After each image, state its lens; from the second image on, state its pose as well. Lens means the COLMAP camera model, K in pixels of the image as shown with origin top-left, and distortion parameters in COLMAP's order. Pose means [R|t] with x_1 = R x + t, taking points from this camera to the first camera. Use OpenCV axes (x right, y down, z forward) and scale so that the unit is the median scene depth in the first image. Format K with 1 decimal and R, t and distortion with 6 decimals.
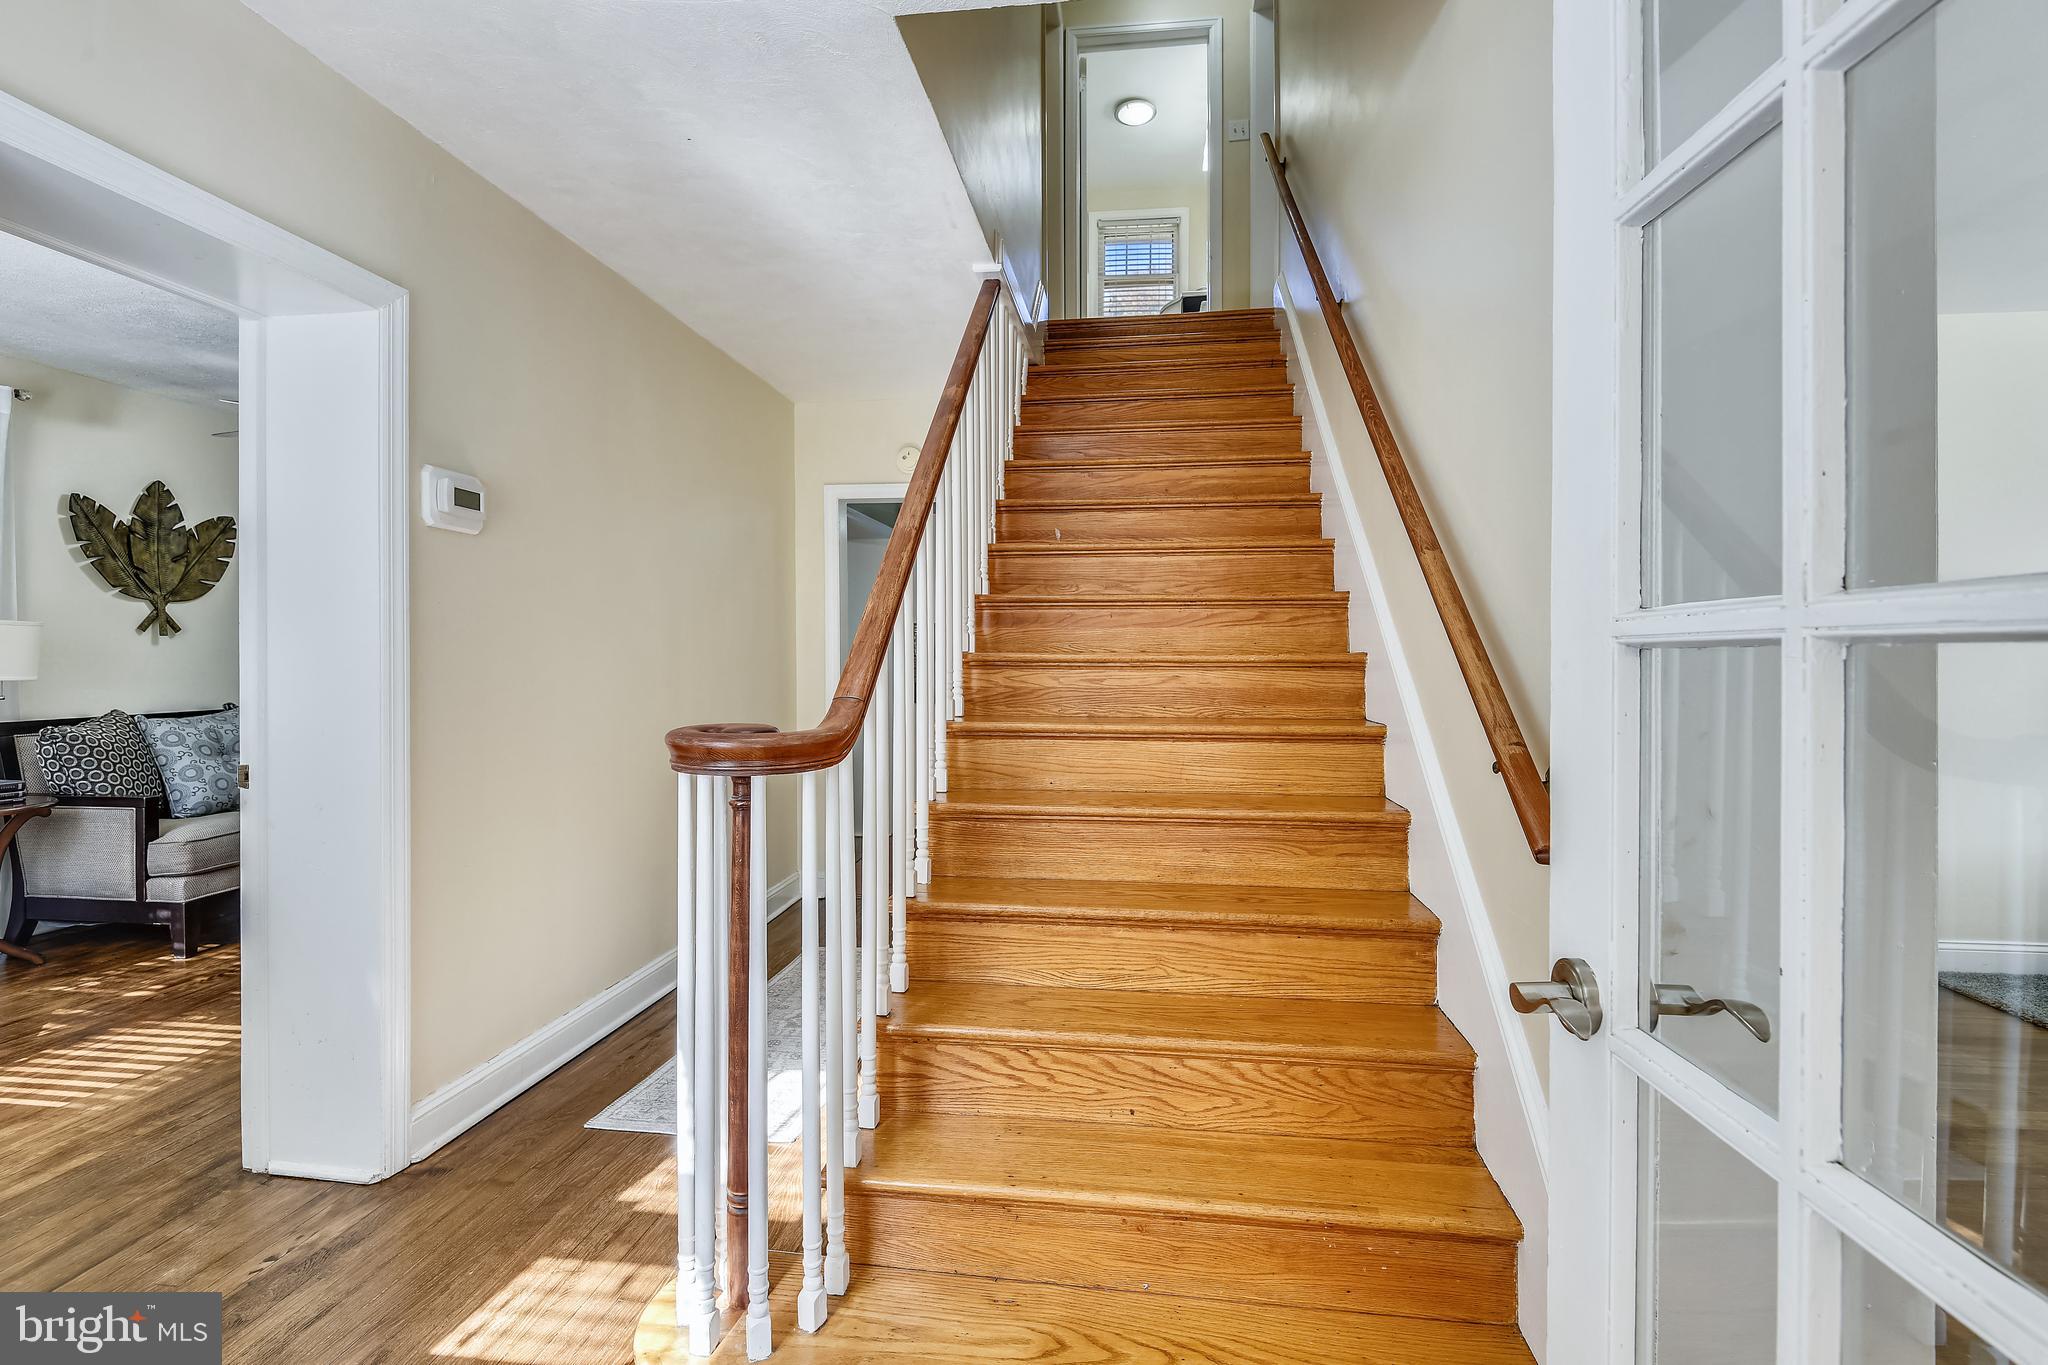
lens RADIAL K [[954.5, 0, 1014.9], [0, 954.5, 641.5], [0, 0, 1]] dist [-0.000067, -0.001227]
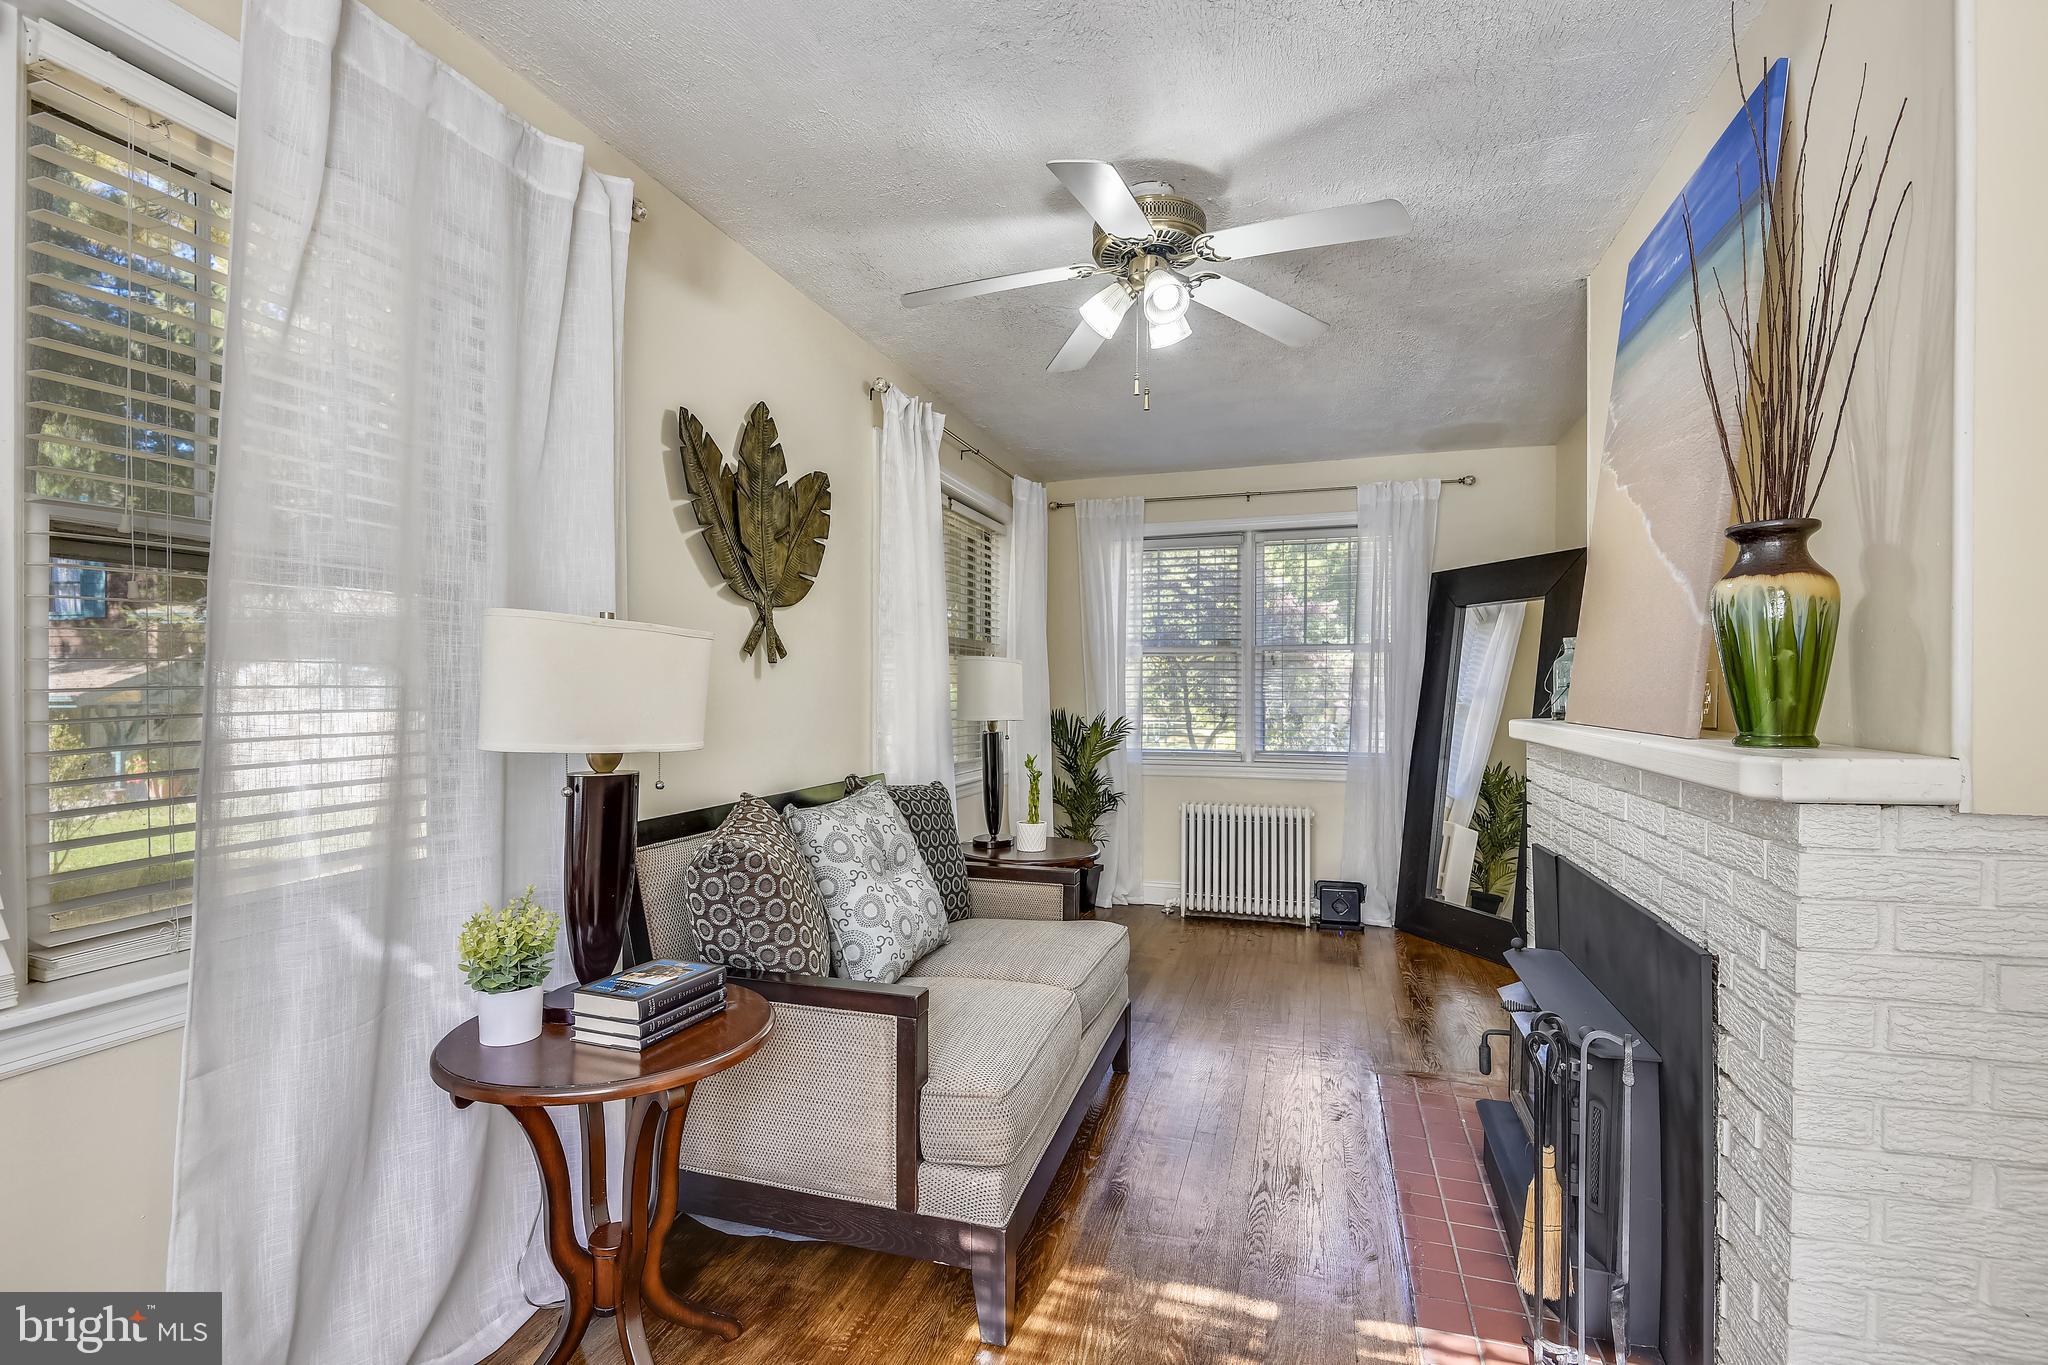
lens RADIAL K [[954.5, 0, 1021.9], [0, 954.5, 687.8], [0, 0, 1]] dist [-0.000067, -0.001227]
pose [[0.985841, 0.002376, -0.167665, -0.658577], [-0.000524, 0.999938, 0.011092, 0.002681], [0.167681, -0.010847, 0.985782, 0.452729]]
